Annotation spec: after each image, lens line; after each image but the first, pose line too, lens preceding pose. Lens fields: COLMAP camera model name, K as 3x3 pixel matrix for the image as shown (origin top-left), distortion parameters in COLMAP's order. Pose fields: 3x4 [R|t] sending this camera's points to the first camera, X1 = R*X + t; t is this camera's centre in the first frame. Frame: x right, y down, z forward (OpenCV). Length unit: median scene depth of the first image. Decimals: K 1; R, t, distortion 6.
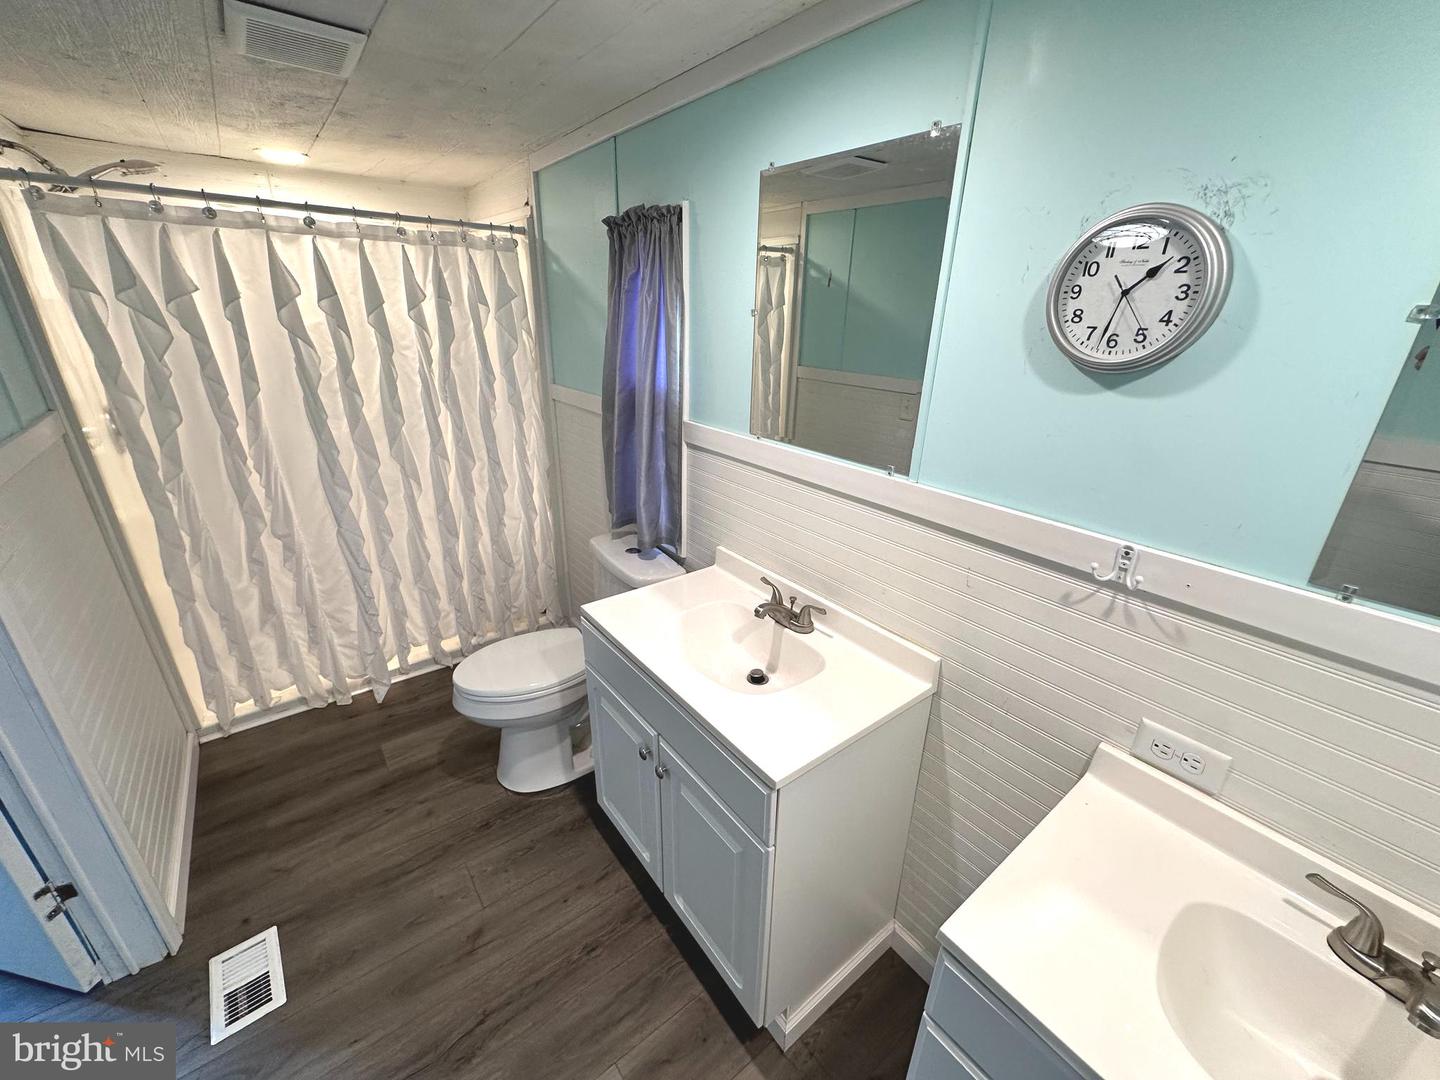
lens RADIAL K [[575.3, 0, 720.0], [0, 575.3, 541.1], [0, 0, 1]] dist [0.001700, 0.000102]
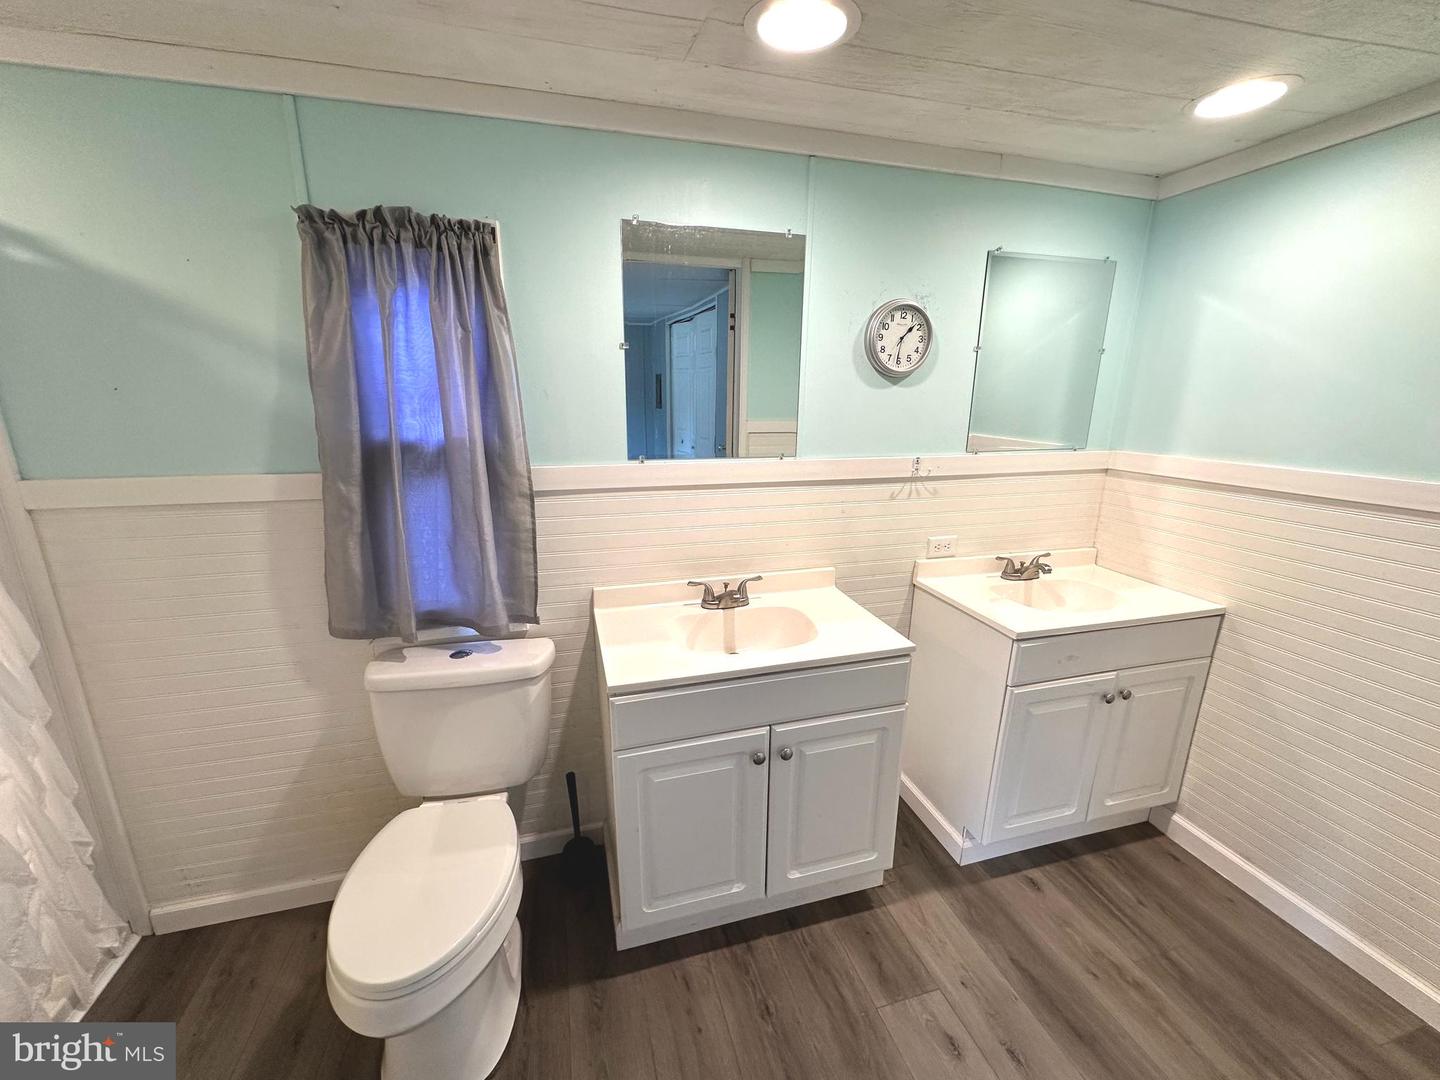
lens RADIAL K [[575.3, 0, 717.2], [0, 575.3, 539.6], [0, 0, 1]] dist [0.001700, 0.000102]
pose [[0.371768, -0.255972, 0.892338, -1.042001], [0.348557, 0.929394, 0.121386, -0.152900], [-0.860405, 0.265903, 0.434740, 0.554152]]
